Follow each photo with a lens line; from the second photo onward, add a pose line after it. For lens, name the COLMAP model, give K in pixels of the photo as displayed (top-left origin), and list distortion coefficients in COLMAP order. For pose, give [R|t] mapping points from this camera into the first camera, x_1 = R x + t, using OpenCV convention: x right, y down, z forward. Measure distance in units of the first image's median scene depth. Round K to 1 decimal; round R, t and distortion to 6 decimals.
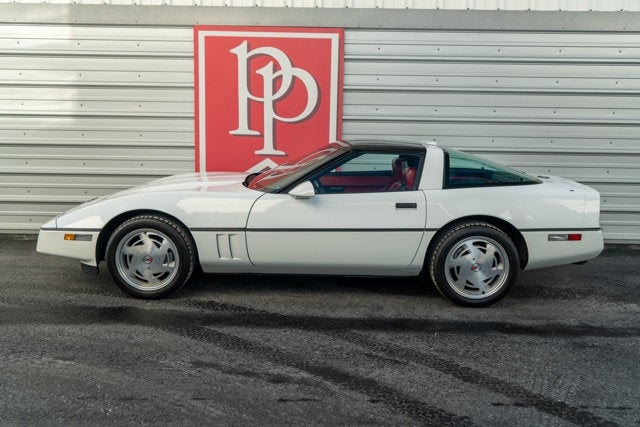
lens RADIAL K [[629.3, 0, 316.5], [0, 629.3, 211.7], [0, 0, 1]] dist [0.003413, 0.024915]
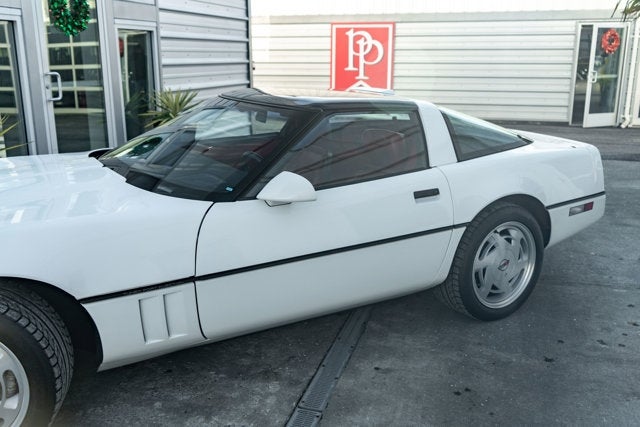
lens RADIAL K [[629.3, 0, 316.5], [0, 629.3, 211.7], [0, 0, 1]] dist [0.003413, 0.024915]
pose [[0.966620, 0.046866, -0.251893, 0.374142], [-0.028617, 0.996725, 0.075630, 0.228015], [0.254613, -0.065897, 0.964795, -1.315762]]
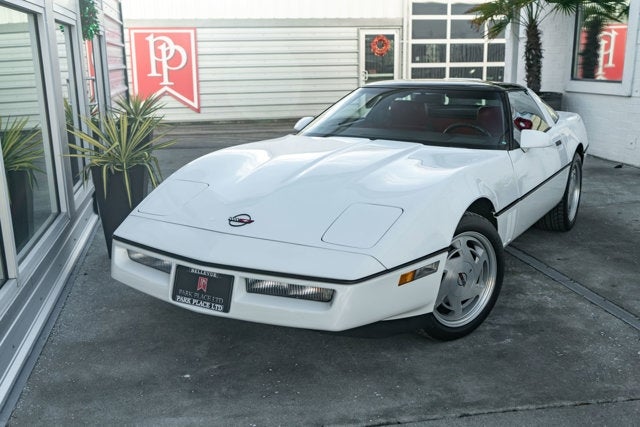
lens RADIAL K [[672.2, 0, 316.8], [0, 672.2, 219.3], [0, 0, 1]] dist [-0.001759, 0.022226]
pose [[0.976081, -0.079231, 0.202454, -0.077311], [0.066068, 0.995287, 0.070977, 0.260136], [-0.207124, -0.055904, 0.976716, -1.523593]]
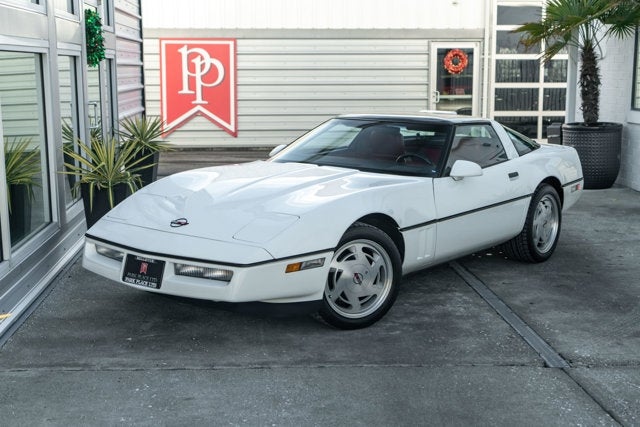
lens RADIAL K [[921.2, 0, 320.0], [0, 921.2, 213.5], [0, 0, 1]] dist [0.027752, 0.045595]
pose [[0.994940, -0.032418, 0.095097, 0.012708], [0.033548, 0.999384, -0.010311, 0.294977], [-0.094704, 0.013449, 0.995415, -1.889452]]
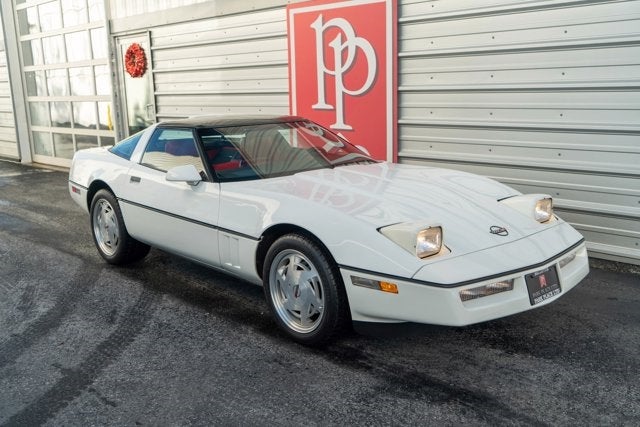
lens RADIAL K [[672.2, 0, 316.8], [0, 672.2, 219.3], [0, 0, 1]] dist [-0.001759, 0.022226]
pose [[0.687945, 0.110310, -0.717330, 0.677434], [-0.078629, 0.993892, 0.077431, -0.030649], [0.721491, 0.003135, 0.692417, 0.258776]]
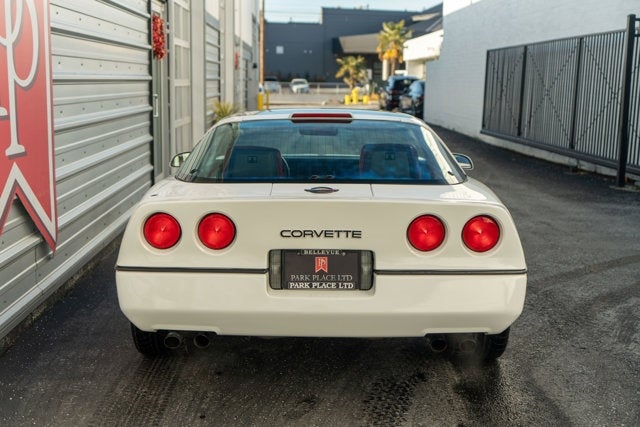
lens RADIAL K [[921.2, 0, 320.0], [0, 921.2, 213.5], [0, 0, 1]] dist [0.027752, 0.045595]
pose [[-0.046094, -0.158898, 0.986218, -0.824508], [0.155710, 0.974057, 0.164216, -0.130555], [-0.986727, 0.161134, -0.020157, 0.805188]]
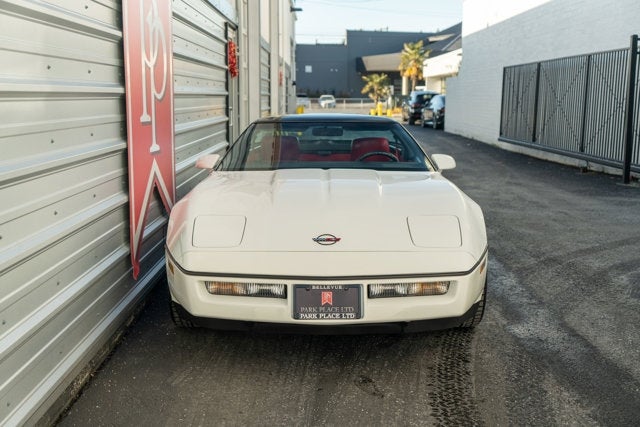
lens RADIAL K [[845.7, 0, 312.9], [0, 845.7, 217.7], [0, 0, 1]] dist [-0.000747, 0.061186]
pose [[-0.013469, -0.157316, 0.987456, -0.947779], [0.166221, 0.973453, 0.157353, -0.137020], [-0.985996, 0.166256, 0.013037, 0.863092]]
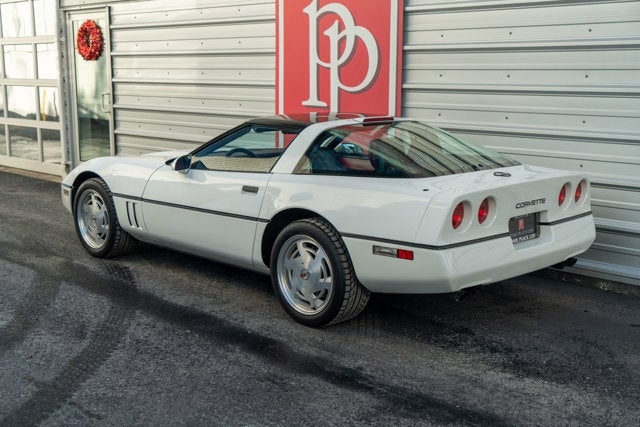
lens RADIAL K [[845.7, 0, 312.9], [0, 845.7, 217.7], [0, 0, 1]] dist [-0.000747, 0.061186]
pose [[0.705435, 0.110889, -0.700046, 0.731091], [-0.108106, 0.992963, 0.048349, -0.026074], [0.700481, 0.041572, 0.712459, 0.177331]]
